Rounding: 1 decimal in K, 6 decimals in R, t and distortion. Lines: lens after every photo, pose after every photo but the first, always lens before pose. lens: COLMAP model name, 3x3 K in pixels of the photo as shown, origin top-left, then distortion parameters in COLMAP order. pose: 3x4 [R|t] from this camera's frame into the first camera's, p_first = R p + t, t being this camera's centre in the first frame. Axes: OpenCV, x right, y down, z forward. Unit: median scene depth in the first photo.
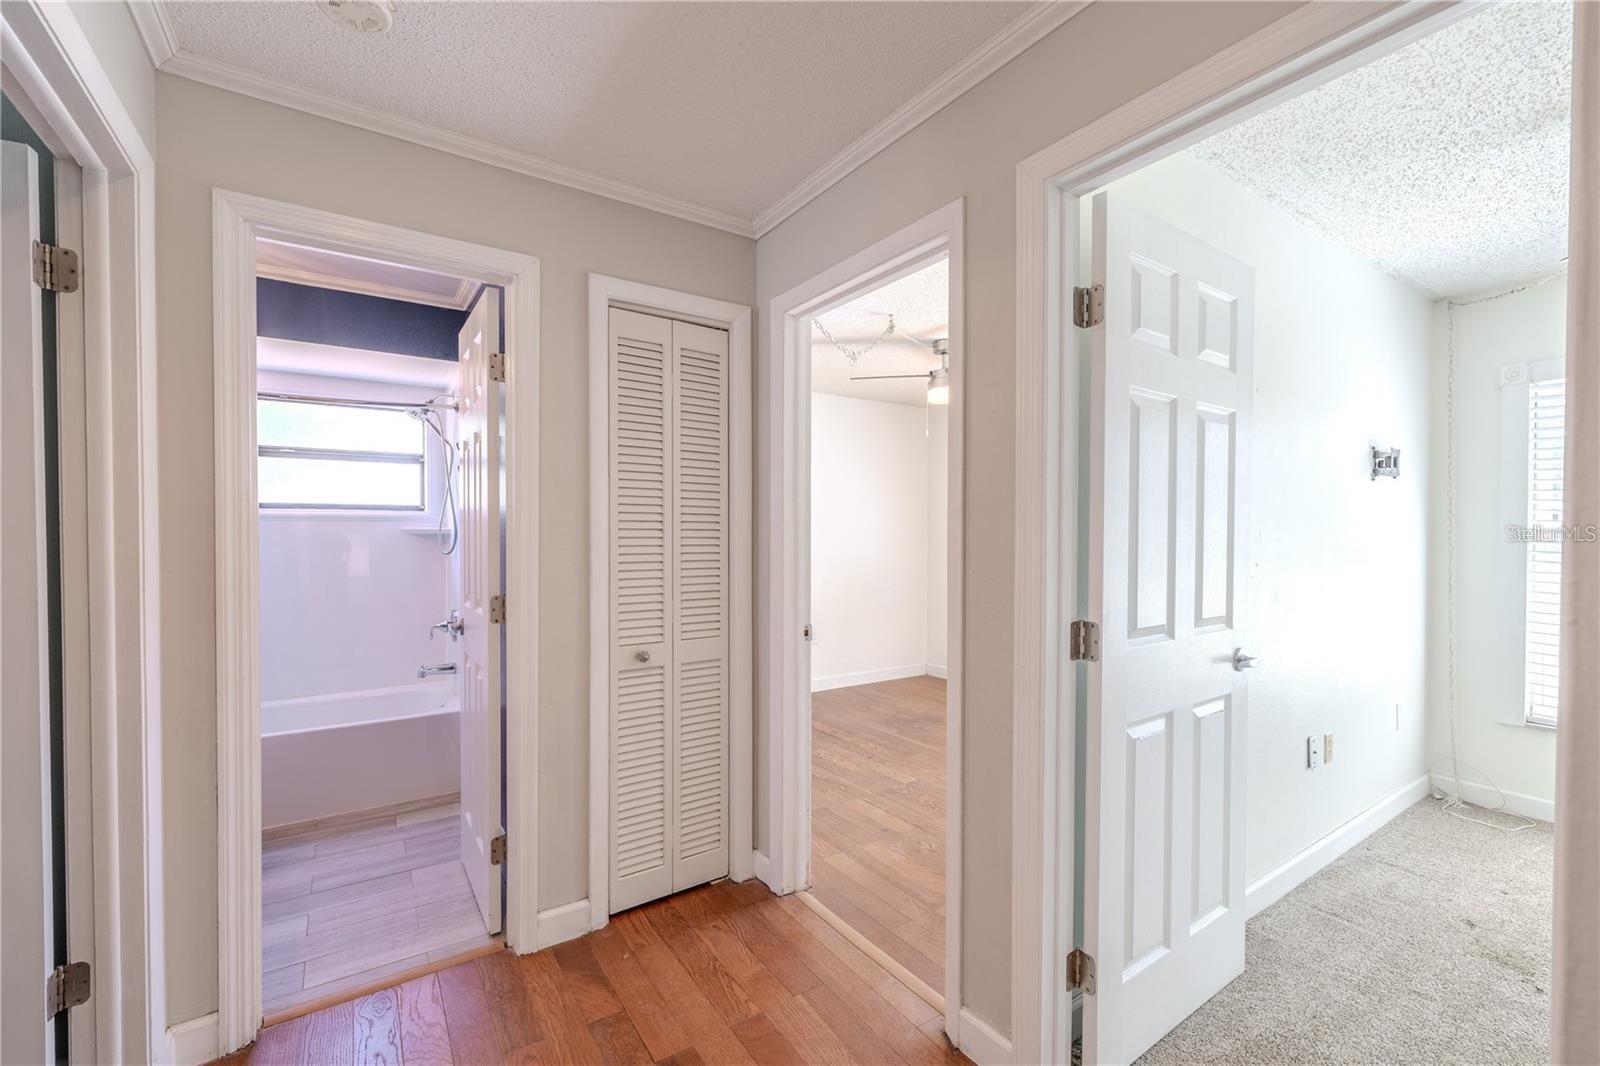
lens RADIAL K [[687.9, 0, 801.1], [0, 687.9, 539.7], [0, 0, 1]] dist [0.000972, 0.000335]
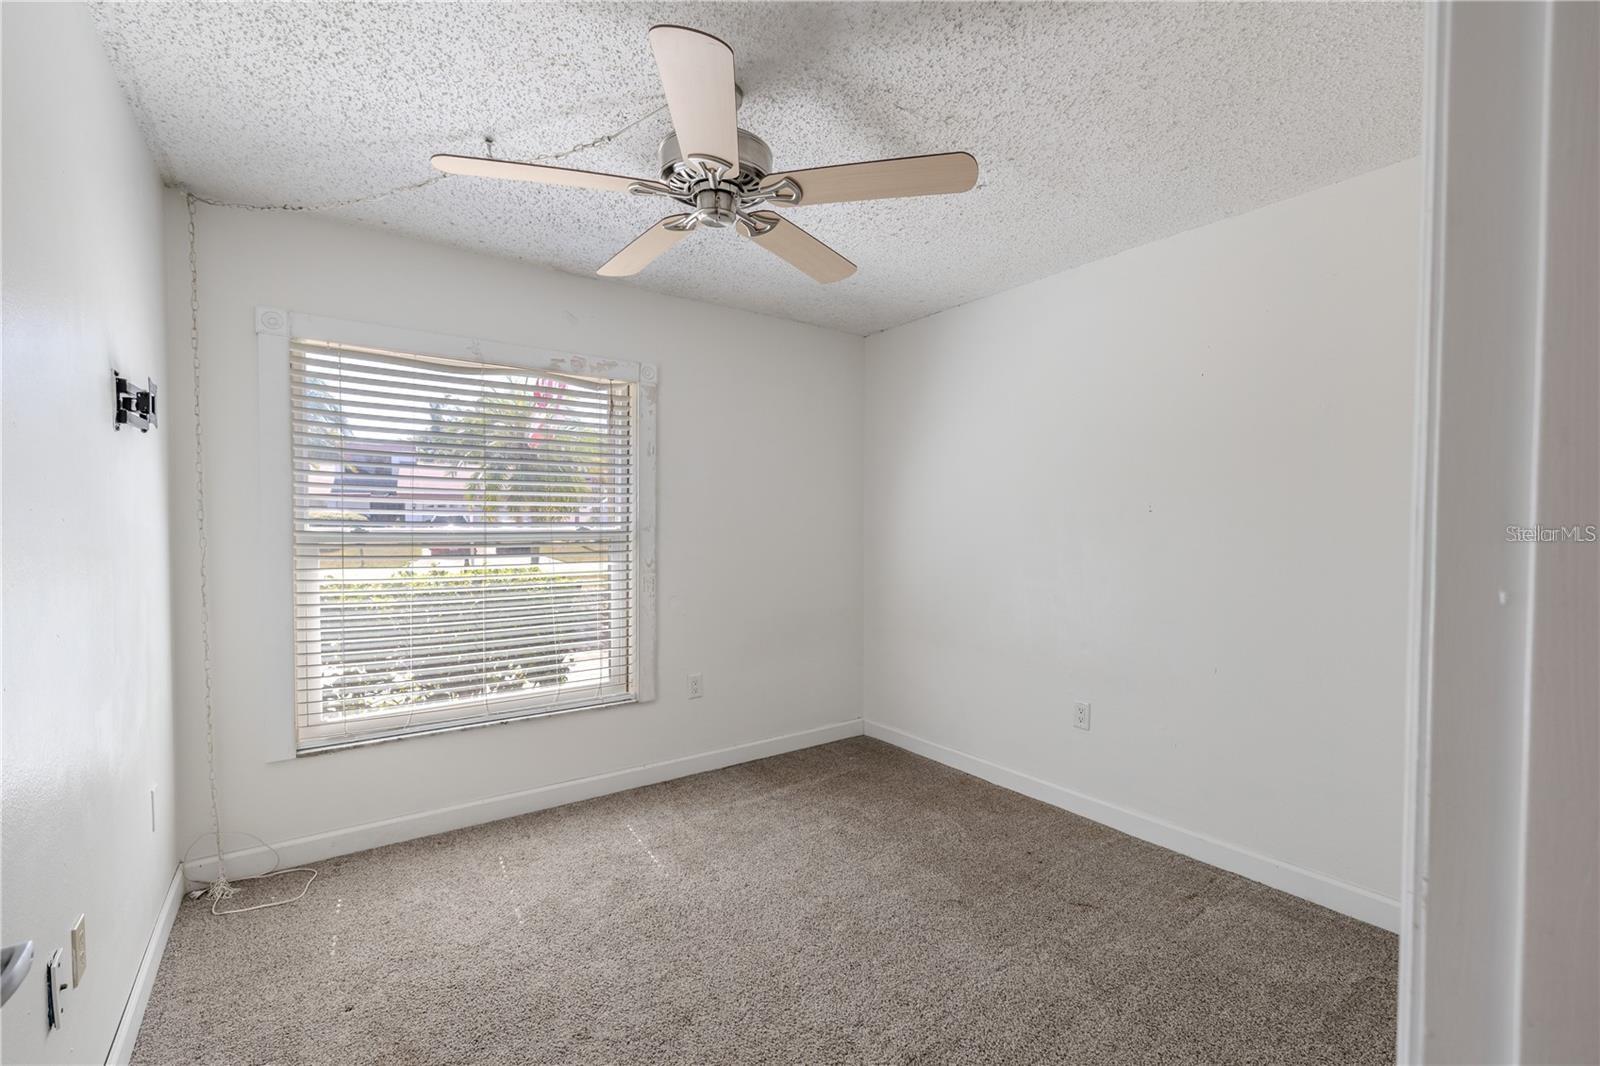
lens RADIAL K [[687.9, 0, 801.1], [0, 687.9, 539.7], [0, 0, 1]] dist [0.000972, 0.000335]
pose [[-0.022760, -0.027281, 0.999369, 0.225821], [0.011705, 0.999552, 0.027553, -0.003628], [-0.999672, 0.012325, -0.022431, 0.416401]]
